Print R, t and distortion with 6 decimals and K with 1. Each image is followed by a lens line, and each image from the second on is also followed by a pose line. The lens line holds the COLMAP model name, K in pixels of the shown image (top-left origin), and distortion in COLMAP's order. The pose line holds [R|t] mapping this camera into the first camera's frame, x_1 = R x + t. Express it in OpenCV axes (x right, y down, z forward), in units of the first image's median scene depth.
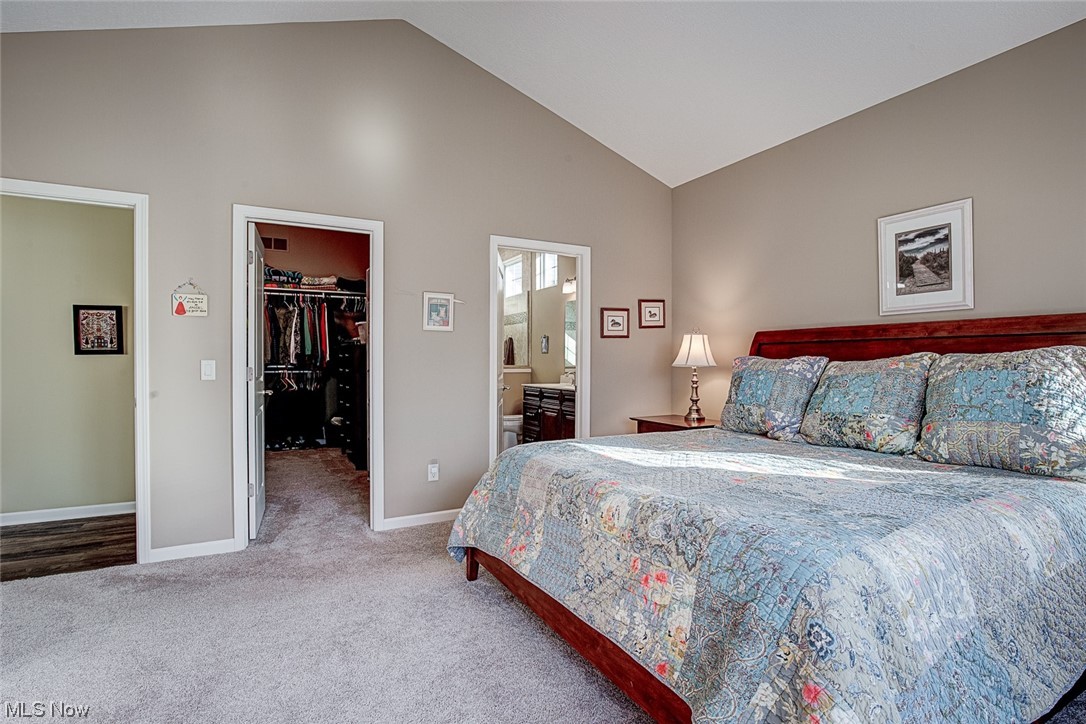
lens RADIAL K [[510.7, 0, 548.4], [0, 510.7, 363.5], [0, 0, 1]] dist [-0.036602, 0.007806]
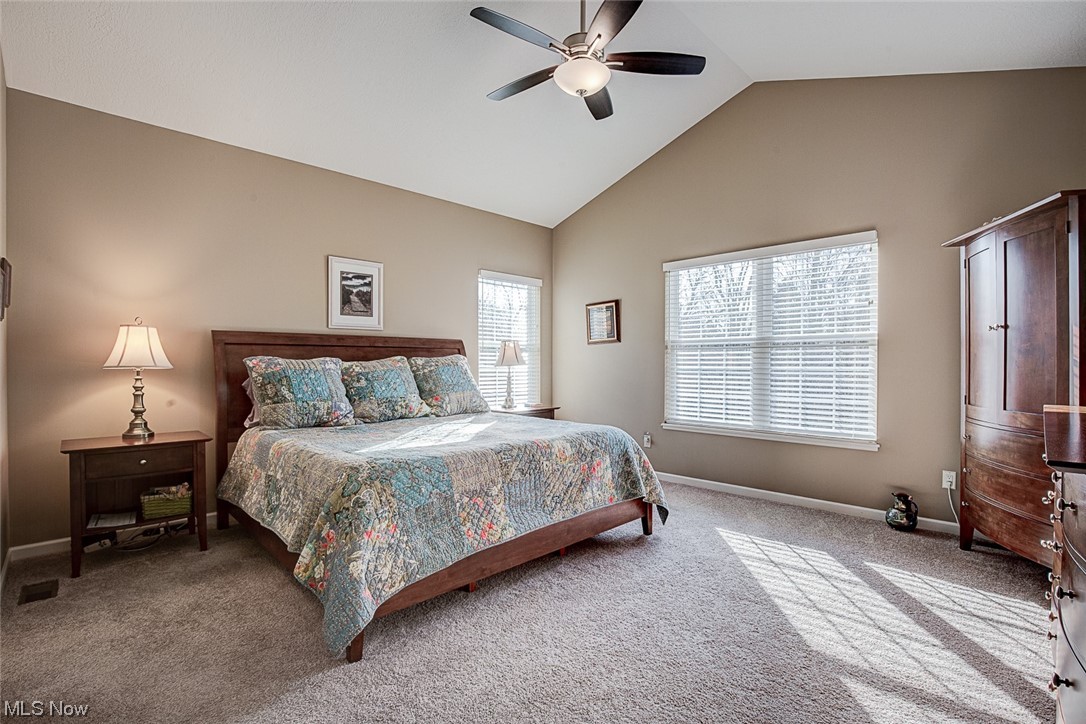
lens RADIAL K [[510.7, 0, 536.8], [0, 510.7, 363.0], [0, 0, 1]] dist [-0.036602, 0.007806]
pose [[-0.257599, -0.001000, 0.966252, -0.859263], [0.003393, 0.999992, 0.001939, -0.001793], [-0.966246, 0.003778, -0.257593, 0.873252]]
